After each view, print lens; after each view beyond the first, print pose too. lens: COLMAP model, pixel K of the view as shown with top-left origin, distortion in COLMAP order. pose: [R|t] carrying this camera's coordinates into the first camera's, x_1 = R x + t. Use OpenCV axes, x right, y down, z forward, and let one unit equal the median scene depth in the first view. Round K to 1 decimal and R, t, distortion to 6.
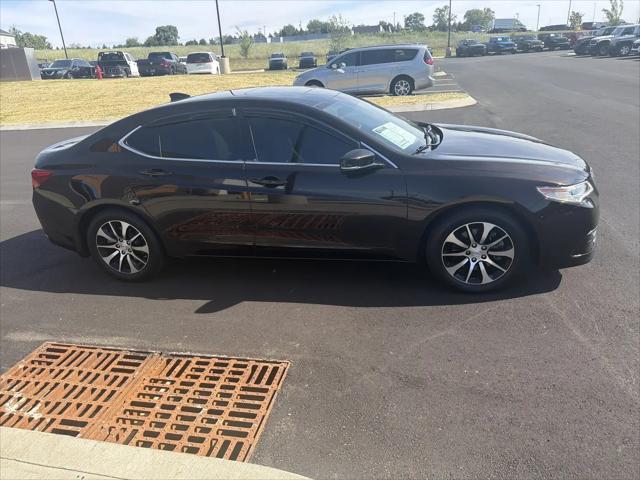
lens RADIAL K [[452.7, 0, 322.2], [0, 452.7, 242.5], [0, 0, 1]] dist [0.022088, -0.026267]
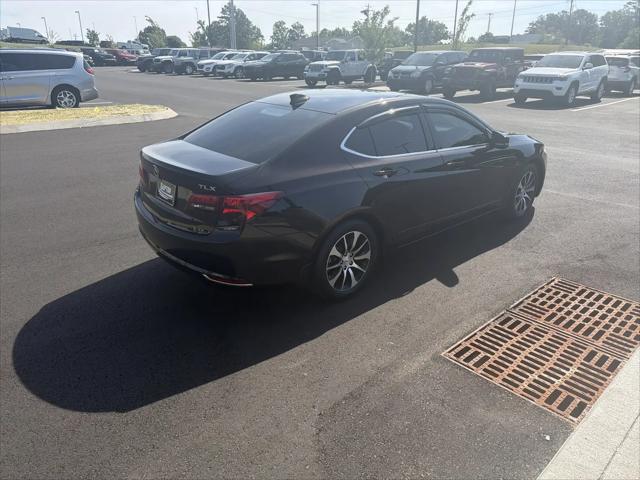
lens RADIAL K [[452.7, 0, 322.2], [0, 452.7, 242.5], [0, 0, 1]] dist [0.022088, -0.026267]
pose [[0.588340, -0.239608, 0.772298, -0.279197], [0.262868, 0.959887, 0.097555, -0.030740], [-0.764694, 0.145617, 0.627725, 0.112697]]
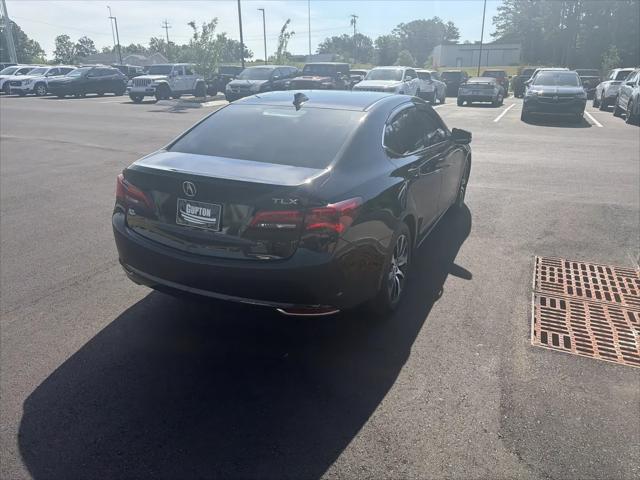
lens RADIAL K [[453.3, 0, 320.0], [0, 453.3, 240.0], [0, 0, 1]] dist [0.022743, -0.029438]
pose [[0.229525, -0.265136, 0.936494, -0.298653], [0.347027, 0.921238, 0.175764, -0.056403], [-0.909335, 0.284647, 0.303457, 0.207728]]
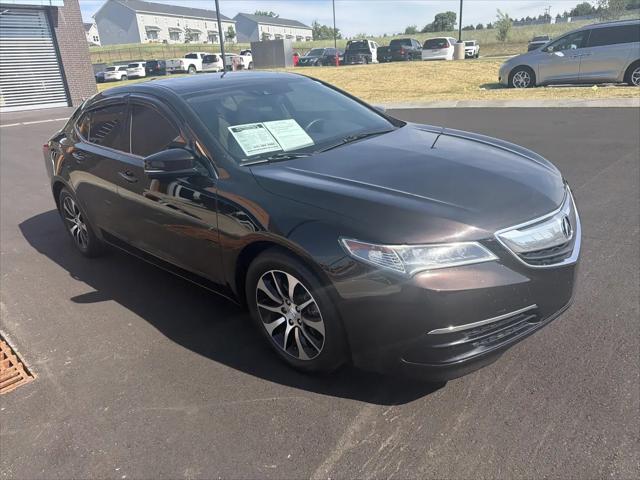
lens RADIAL K [[452.7, 0, 322.2], [0, 452.7, 242.5], [0, 0, 1]] dist [0.022088, -0.026267]
pose [[0.853458, 0.185437, -0.487056, 0.141541], [-0.172881, 0.982374, 0.071086, -0.028759], [0.491653, 0.023534, 0.870473, 0.084133]]
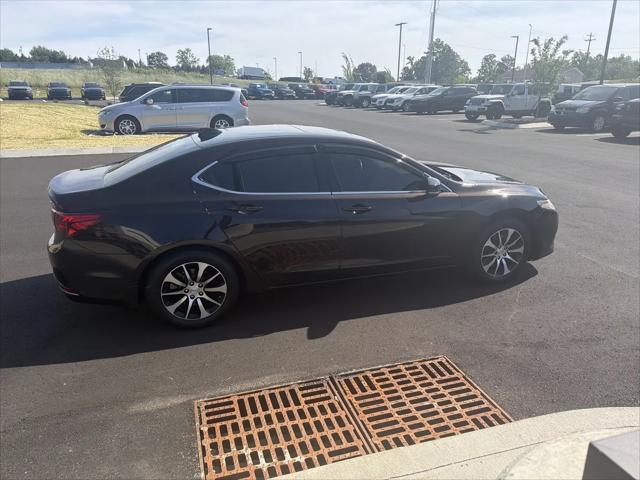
lens RADIAL K [[450.7, 0, 322.3], [0, 450.7, 247.7], [0, 0, 1]] dist [0.026230, -0.030607]
pose [[0.866925, -0.096742, 0.488960, -0.156762], [0.129418, 0.991028, -0.033381, -0.002880], [-0.481344, 0.092219, 0.871667, 0.017162]]
